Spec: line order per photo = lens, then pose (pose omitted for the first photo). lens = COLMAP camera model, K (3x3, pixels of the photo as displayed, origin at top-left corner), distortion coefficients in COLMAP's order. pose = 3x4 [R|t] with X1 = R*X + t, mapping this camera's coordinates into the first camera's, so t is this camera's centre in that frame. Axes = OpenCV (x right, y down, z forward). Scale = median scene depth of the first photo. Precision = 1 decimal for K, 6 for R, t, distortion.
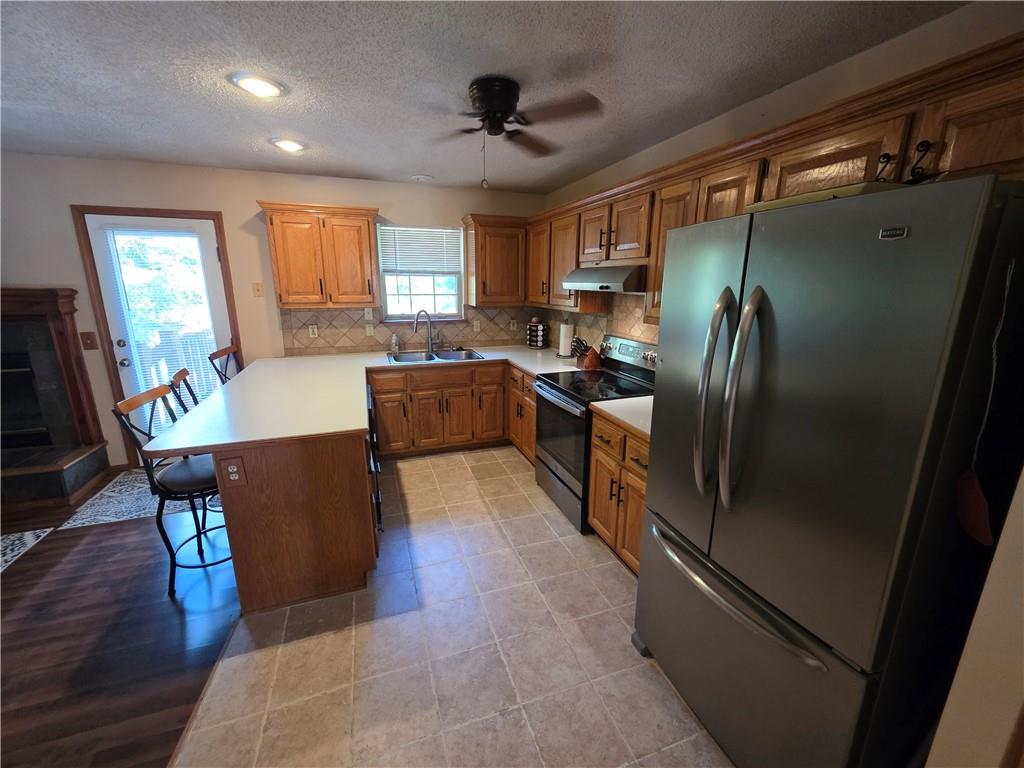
lens RADIAL K [[411.3, 0, 513.2], [0, 411.3, 380.4], [0, 0, 1]] dist [-0.000570, -0.000266]
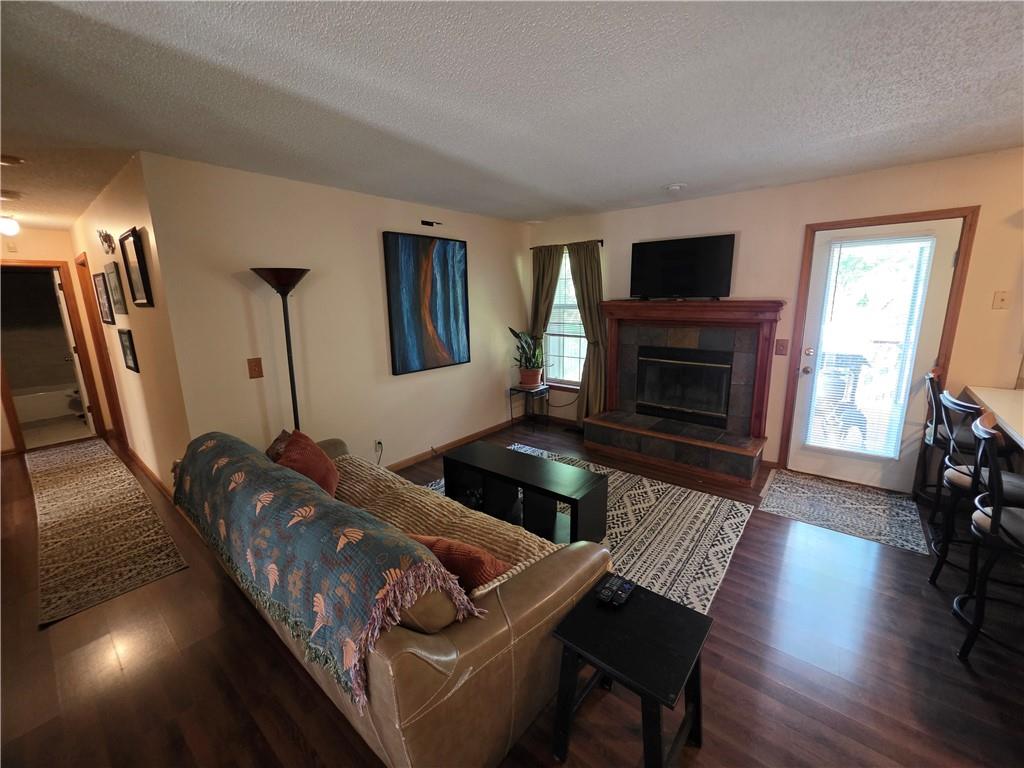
lens RADIAL K [[411.3, 0, 510.2], [0, 411.3, 381.6], [0, 0, 1]] dist [-0.000570, -0.000266]
pose [[0.510572, 0.155836, -0.845595, -0.430465], [-0.174864, 0.981706, 0.075337, 0.036617], [0.841866, 0.109399, 0.528482, -0.183417]]
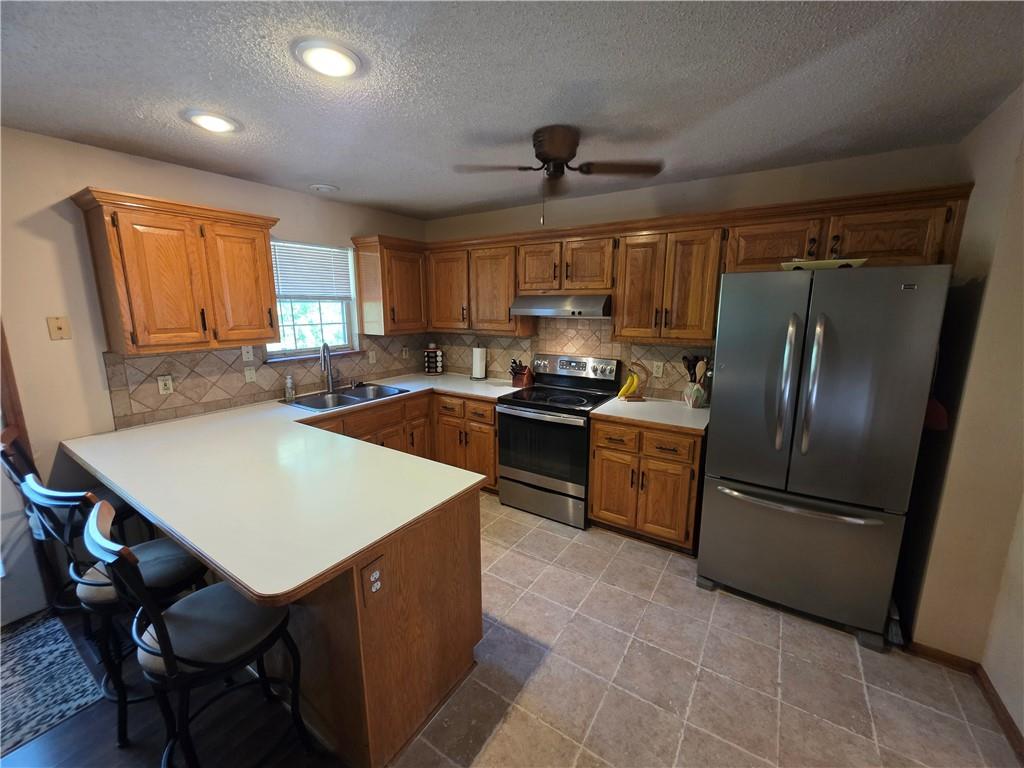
lens RADIAL K [[411.3, 0, 510.1], [0, 411.3, 379.8], [0, 0, 1]] dist [-0.000570, -0.000266]
pose [[0.800086, -0.118144, 0.588137, -0.471661], [0.147245, 0.989099, -0.001619, -0.047467], [-0.581534, 0.087895, 0.808760, 0.134636]]
